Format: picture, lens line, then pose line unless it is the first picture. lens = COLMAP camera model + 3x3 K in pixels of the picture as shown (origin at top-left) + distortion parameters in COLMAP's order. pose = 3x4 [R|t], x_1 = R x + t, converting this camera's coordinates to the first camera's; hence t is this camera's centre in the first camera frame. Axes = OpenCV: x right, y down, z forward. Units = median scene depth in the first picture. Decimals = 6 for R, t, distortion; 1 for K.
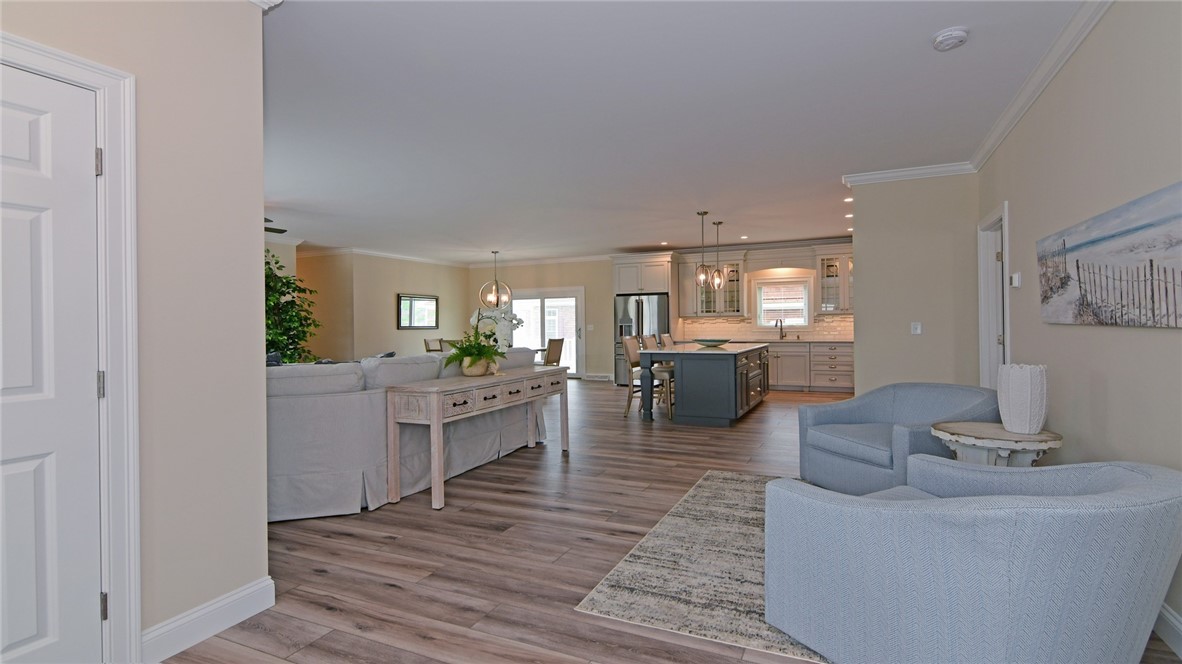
lens RADIAL K [[580.9, 0, 588.3], [0, 580.9, 324.9], [0, 0, 1]] dist [0.000676, -0.000173]
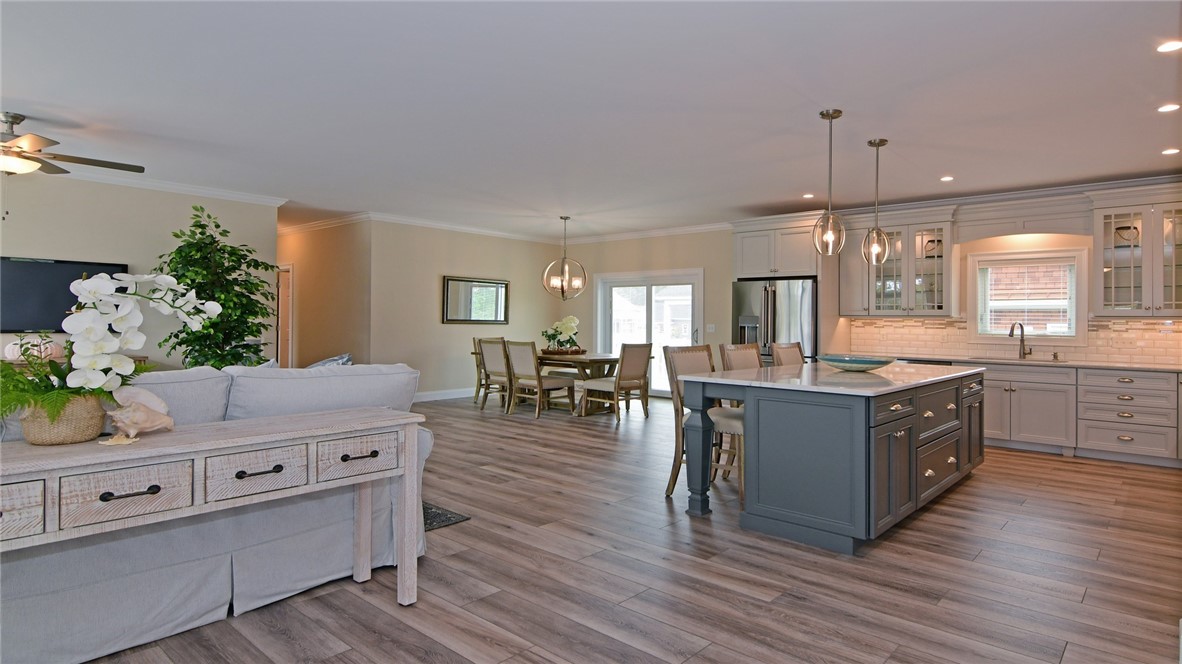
lens RADIAL K [[645.8, 0, 614.6], [0, 645.8, 308.2], [0, 0, 1]] dist [-0.000466, -0.000989]
pose [[0.961308, 0.020274, -0.274728, 0.119458], [-0.026221, 0.999494, -0.017991, -0.002954], [0.274225, 0.024499, 0.961354, 0.274624]]
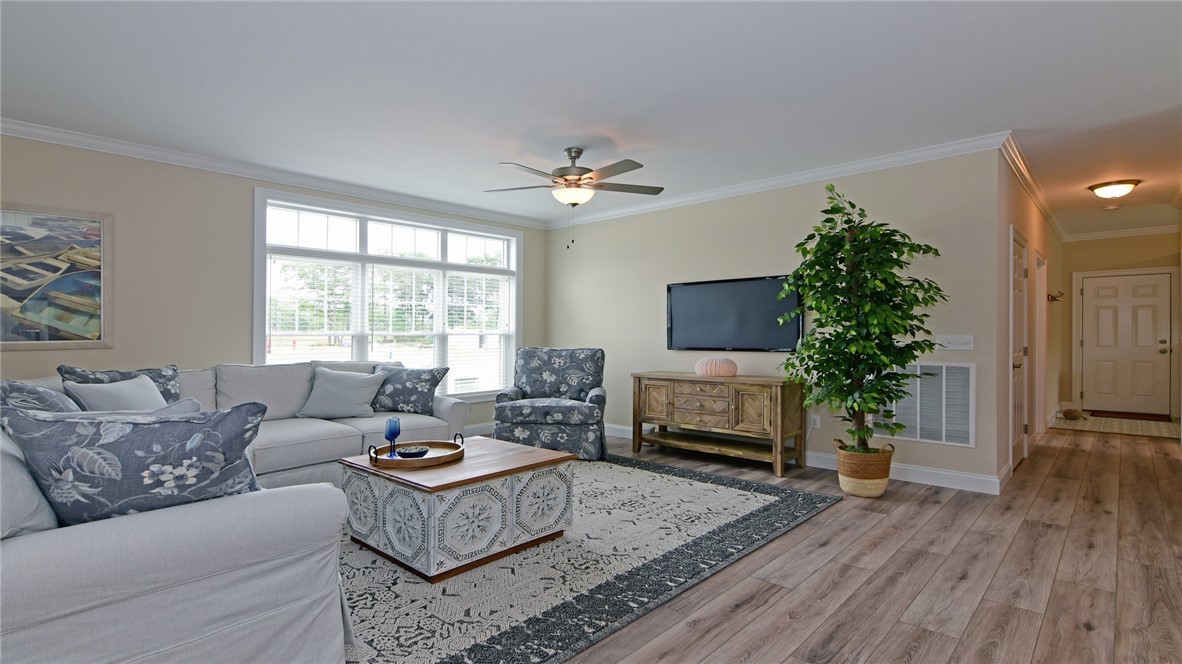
lens RADIAL K [[563.3, 0, 591.0], [0, 563.3, 332.0], [0, 0, 1]] dist [-0.000830, -0.000284]
pose [[-0.314666, 0.013132, -0.949112, -0.002096], [0.004920, 0.999913, 0.012203, -0.001125], [0.949190, -0.000830, -0.314703, 0.755968]]
